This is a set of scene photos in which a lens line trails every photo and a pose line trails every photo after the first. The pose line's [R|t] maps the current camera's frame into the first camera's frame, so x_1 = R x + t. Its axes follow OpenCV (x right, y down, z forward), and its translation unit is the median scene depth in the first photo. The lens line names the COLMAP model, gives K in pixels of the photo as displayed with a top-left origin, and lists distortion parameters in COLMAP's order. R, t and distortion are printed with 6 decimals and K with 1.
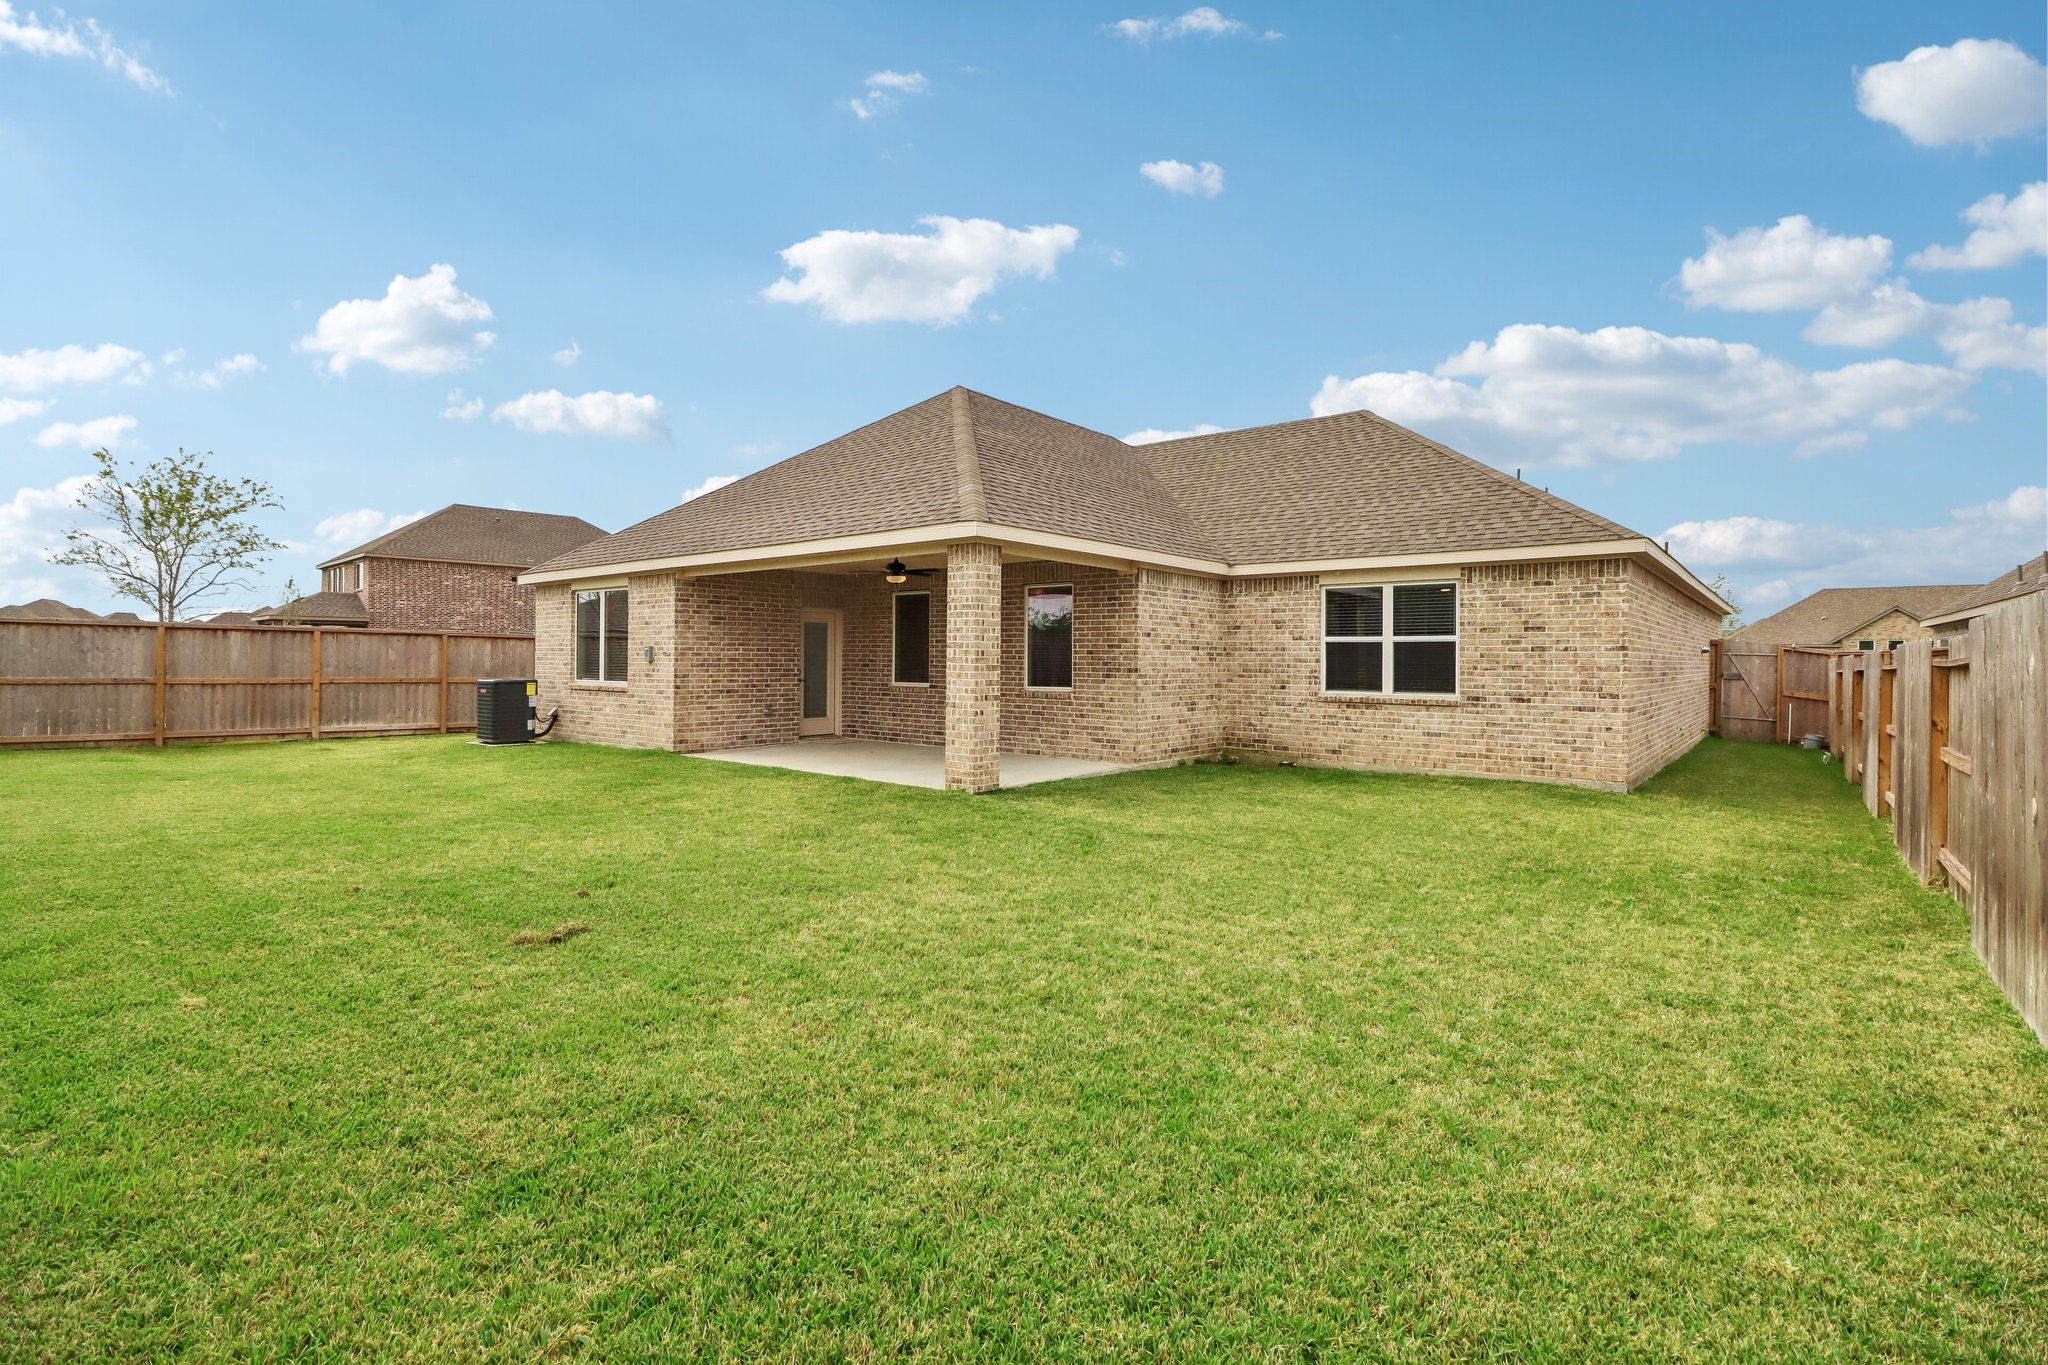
lens RADIAL K [[958.1, 0, 1022.5], [0, 958.1, 673.5], [0, 0, 1]] dist [0.012979, -0.007821]
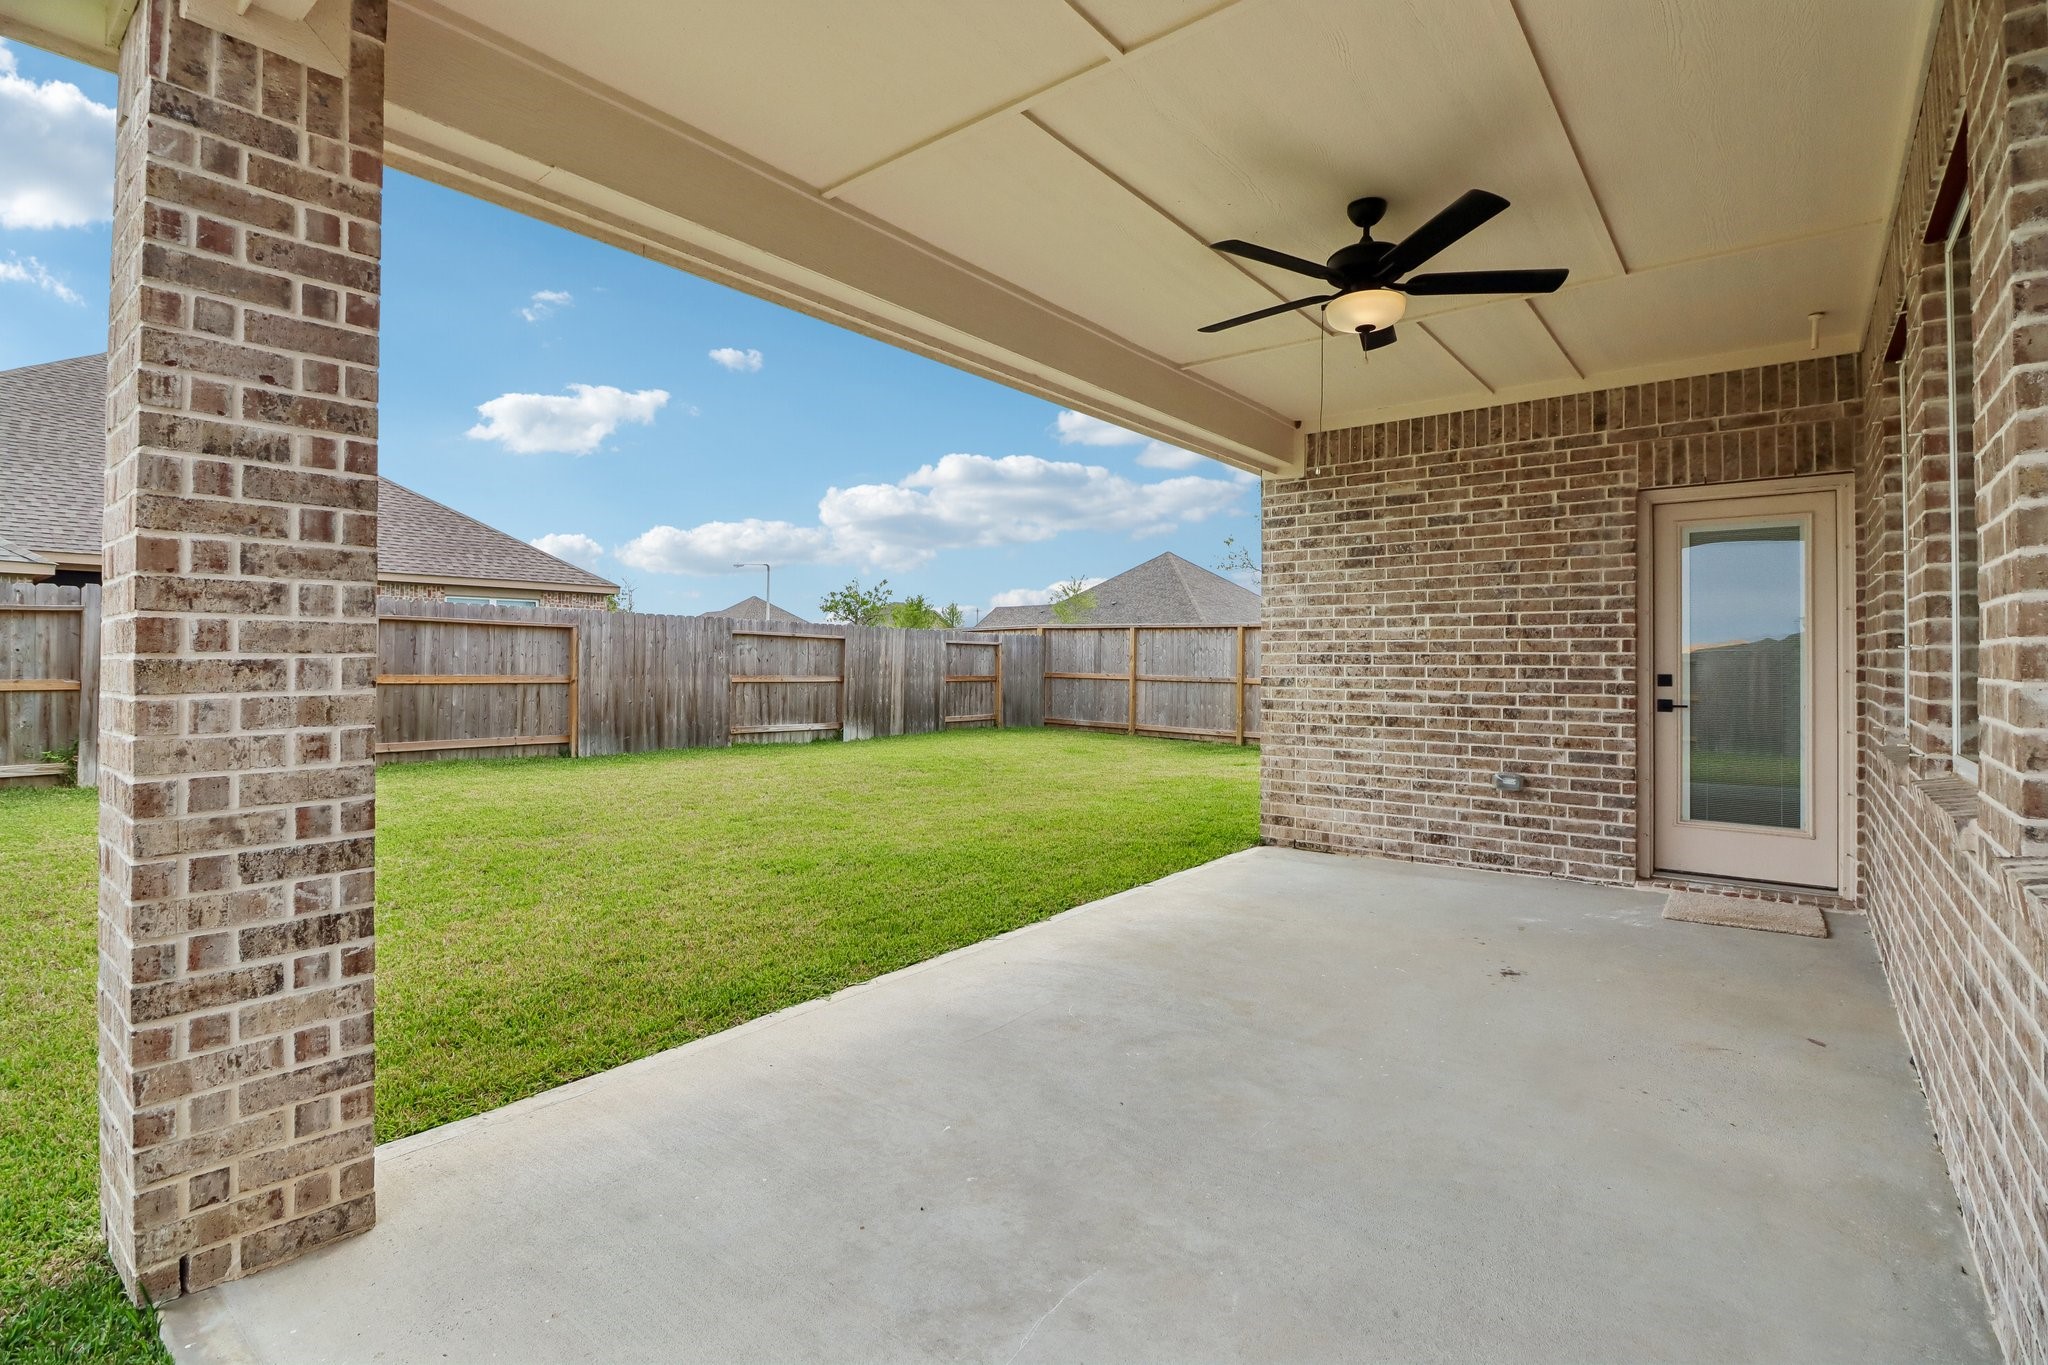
lens RADIAL K [[958.1, 0, 1023.3], [0, 958.1, 667.9], [0, 0, 1]] dist [0.012979, -0.007821]
pose [[-0.002173, -0.000347, -0.999998, 0.116282], [-0.016299, 0.999867, -0.000311, -0.002270], [0.999865, 0.016298, -0.002178, 0.835655]]
